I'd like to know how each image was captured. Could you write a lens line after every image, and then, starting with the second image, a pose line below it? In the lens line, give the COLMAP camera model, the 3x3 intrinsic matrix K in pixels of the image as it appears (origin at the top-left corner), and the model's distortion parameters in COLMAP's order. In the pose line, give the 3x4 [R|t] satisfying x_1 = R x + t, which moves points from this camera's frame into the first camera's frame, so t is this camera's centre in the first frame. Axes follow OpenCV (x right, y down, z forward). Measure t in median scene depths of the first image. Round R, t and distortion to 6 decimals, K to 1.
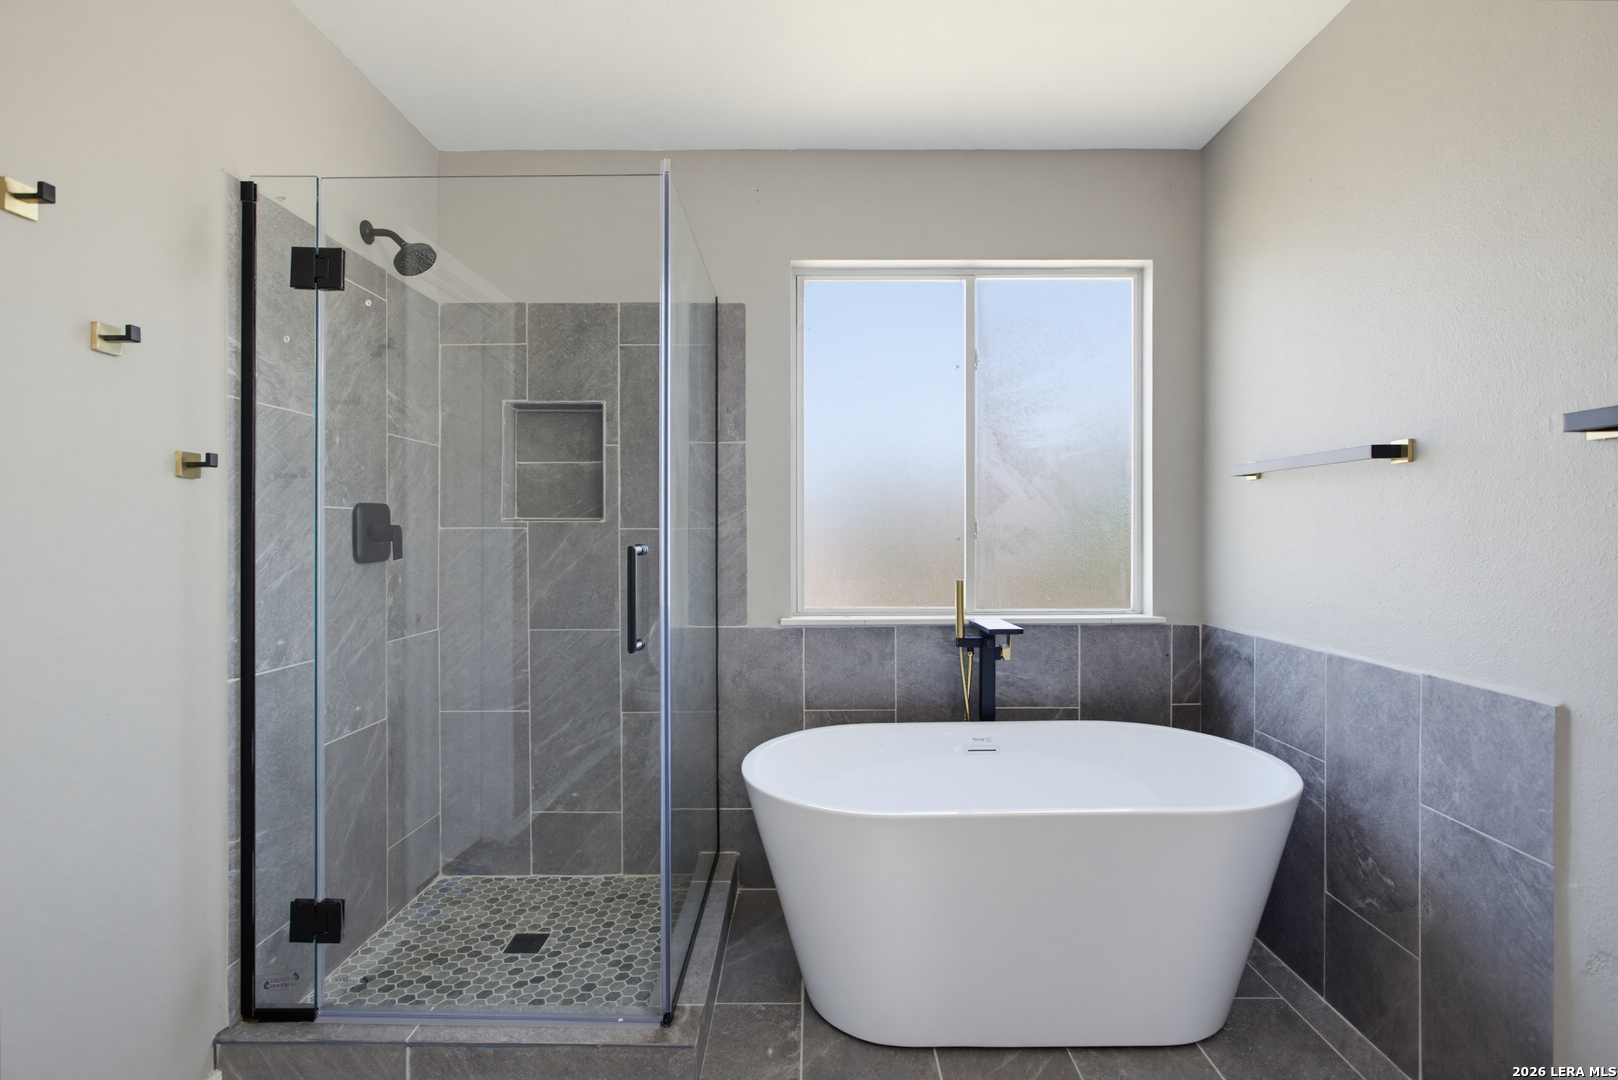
lens RADIAL K [[763.7, 0, 810.8], [0, 763.7, 528.0], [0, 0, 1]] dist [-0.002725, 0.000040]
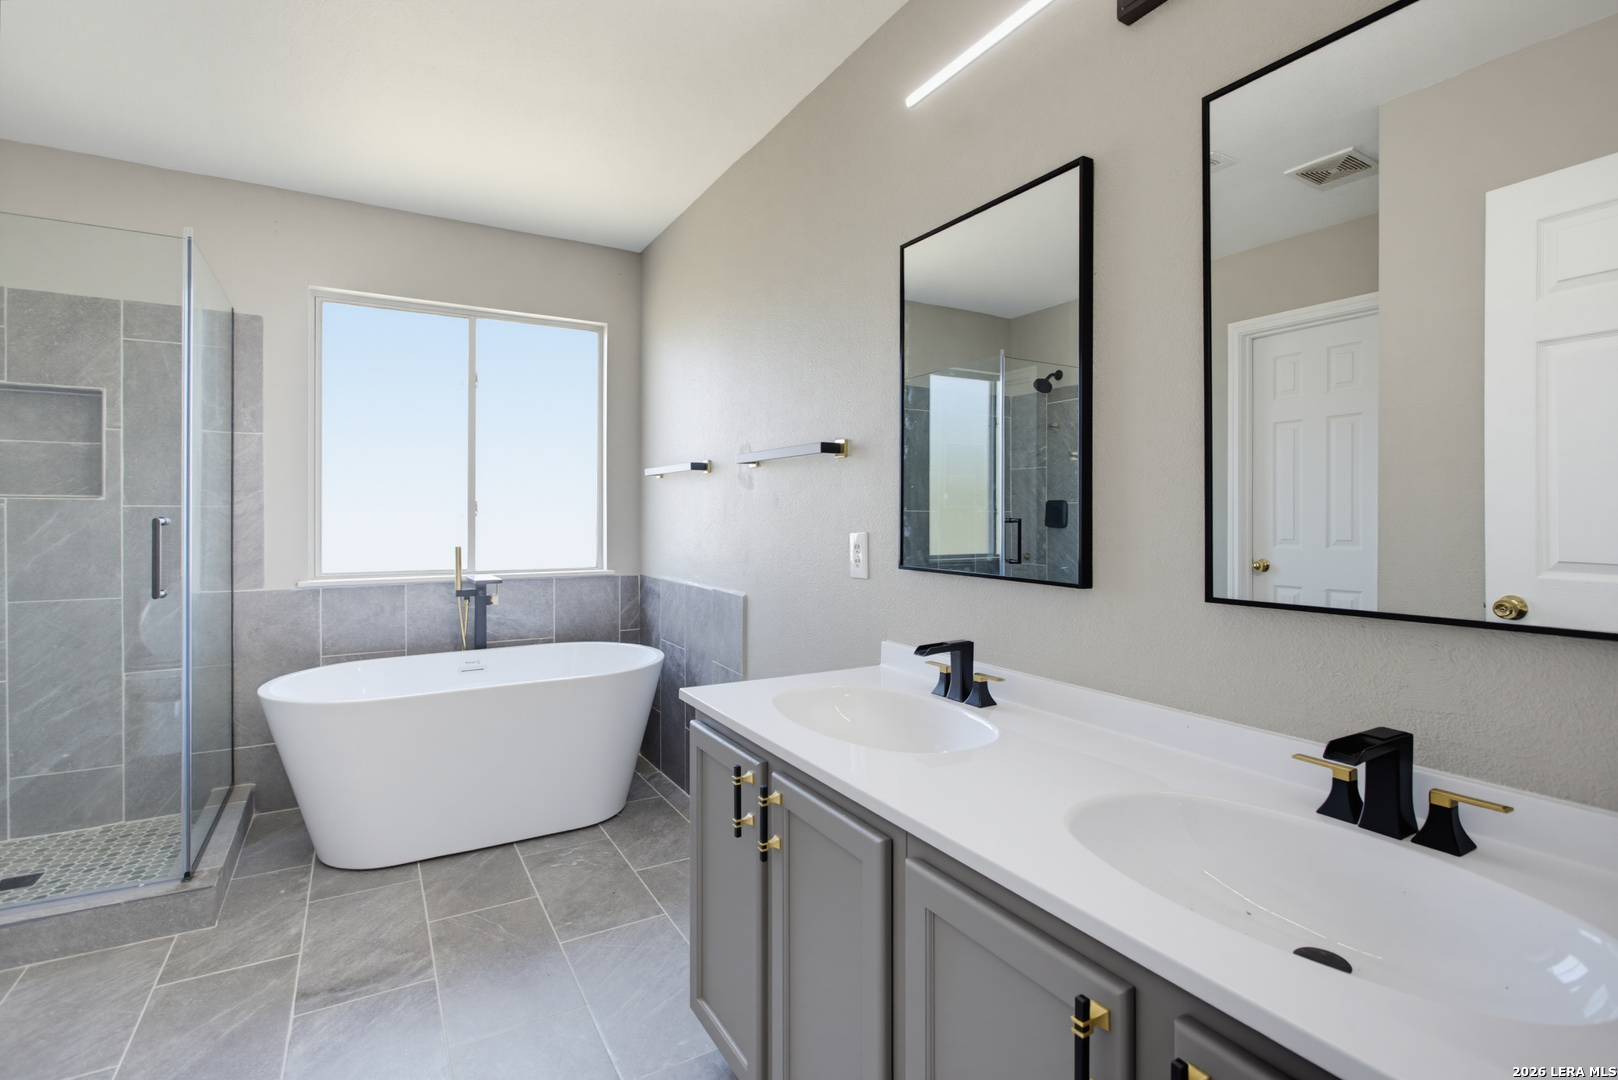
lens RADIAL K [[773.1, 0, 813.7], [0, 773.1, 516.4], [0, 0, 1]] dist [0.001459, -0.001263]
pose [[0.862140, 0.003729, 0.506657, 0.043637], [-0.007028, 0.999965, 0.004599, 0.004140], [-0.506622, -0.007526, 0.862136, -0.466039]]
